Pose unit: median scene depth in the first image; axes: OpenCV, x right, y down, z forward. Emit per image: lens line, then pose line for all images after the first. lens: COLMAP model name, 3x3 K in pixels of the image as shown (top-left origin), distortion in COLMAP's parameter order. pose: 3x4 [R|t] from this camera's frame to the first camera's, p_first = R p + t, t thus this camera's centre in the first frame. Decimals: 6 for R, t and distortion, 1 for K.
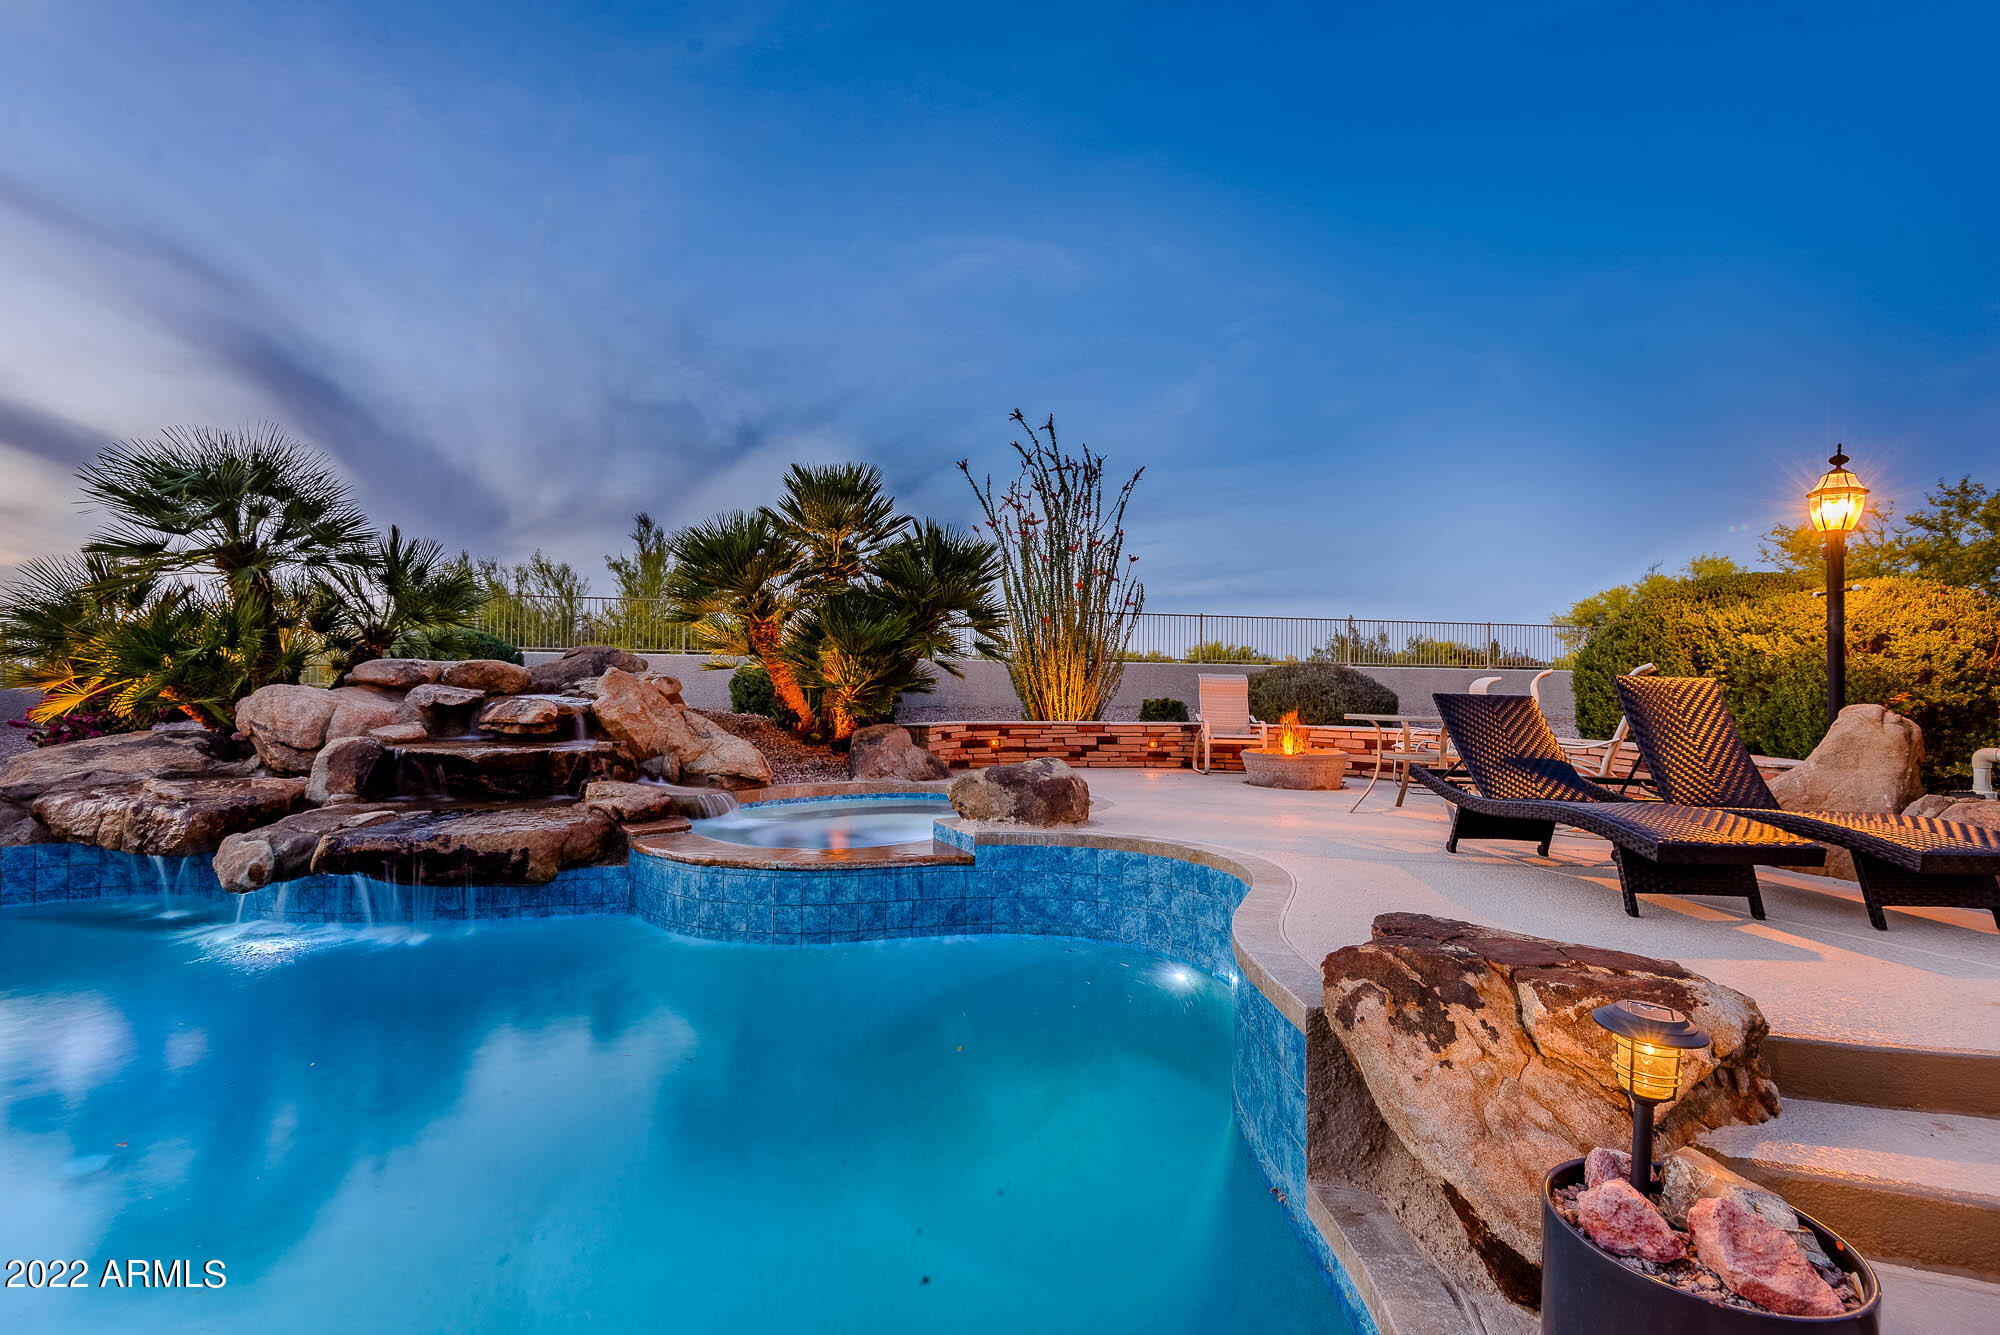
lens RADIAL K [[902.8, 0, 1001.1], [0, 902.8, 671.2], [0, 0, 1]] dist [-0.001593, -0.001050]
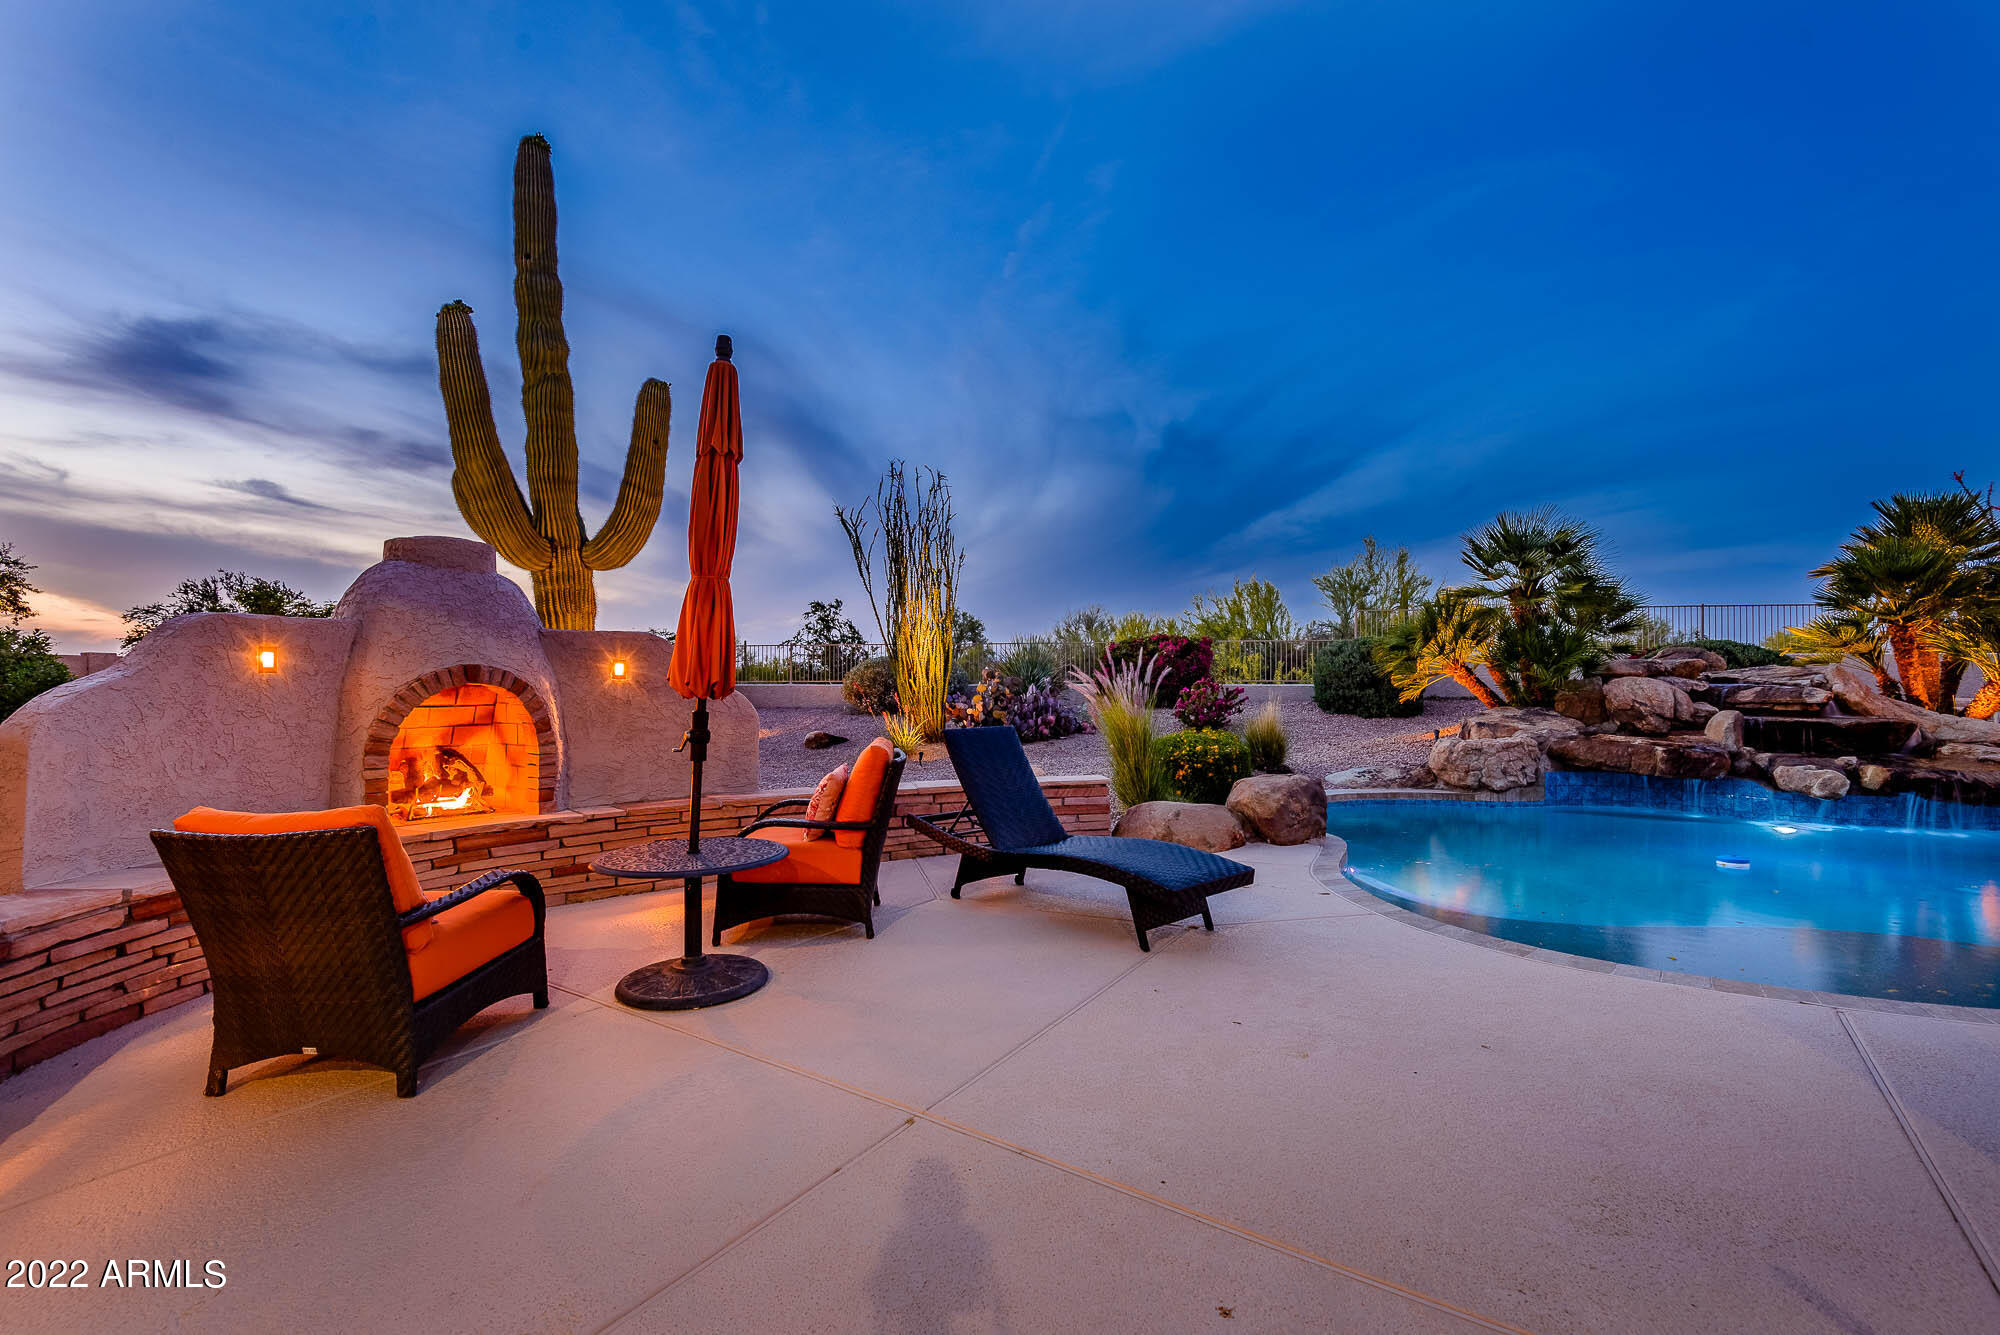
lens RADIAL K [[946.8, 0, 983.8], [0, 946.8, 671.1], [0, 0, 1]] dist [0.006217, -0.000659]
pose [[0.918533, -0.016340, -0.395008, -1.127391], [0.014189, 0.999864, -0.008367, 0.002150], [0.395091, 0.002080, 0.918640, -0.866117]]
